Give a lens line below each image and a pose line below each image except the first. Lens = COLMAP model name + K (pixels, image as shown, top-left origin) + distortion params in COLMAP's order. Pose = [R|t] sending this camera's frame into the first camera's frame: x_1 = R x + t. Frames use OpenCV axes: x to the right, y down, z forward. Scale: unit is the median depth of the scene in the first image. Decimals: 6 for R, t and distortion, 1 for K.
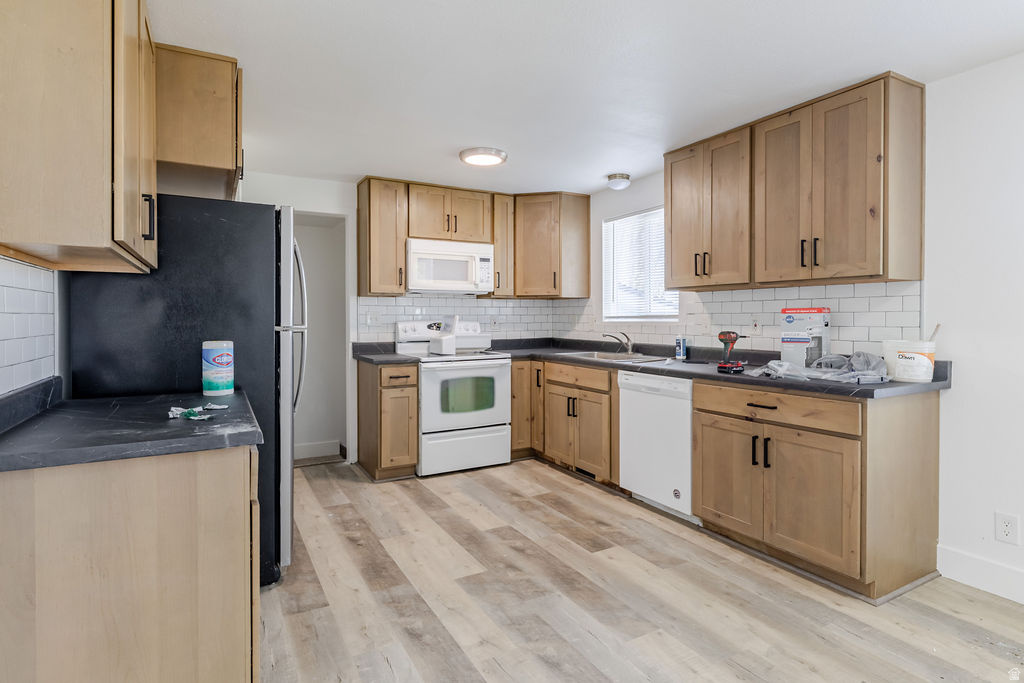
lens RADIAL K [[539.2, 0, 516.0], [0, 539.2, 323.2], [0, 0, 1]] dist [-0.000060, 0.000034]
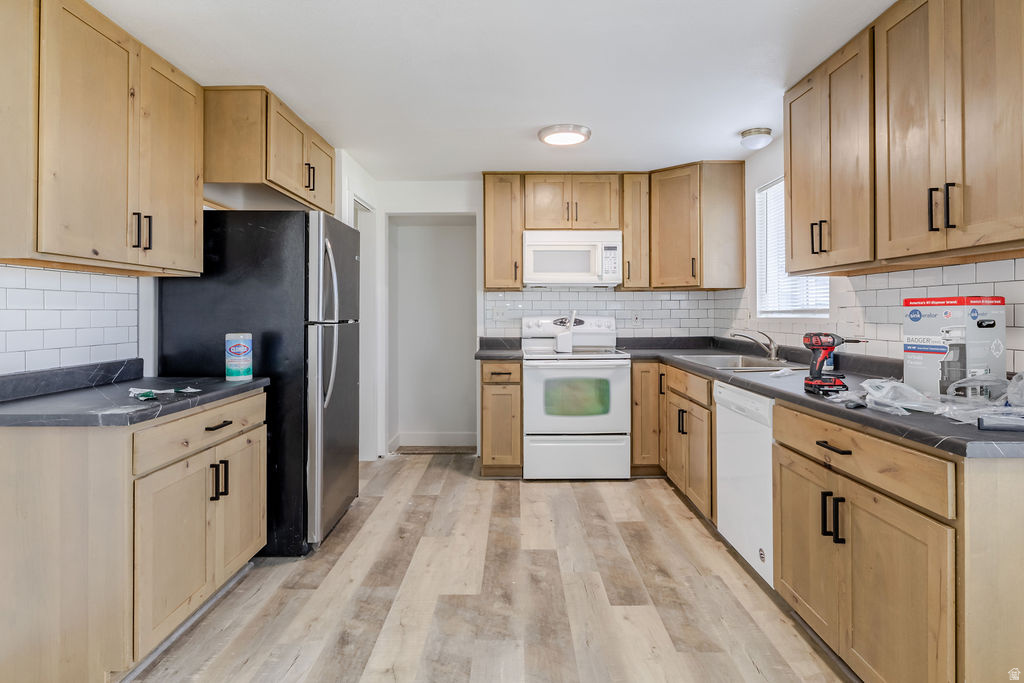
lens RADIAL K [[548.1, 0, 515.0], [0, 548.1, 309.9], [0, 0, 1]] dist [-0.001807, -0.000877]
pose [[0.871231, -0.002641, -0.490866, 0.353796], [-0.004522, 0.999900, -0.013407, -0.002535], [0.490853, 0.013900, 0.871132, 0.179505]]
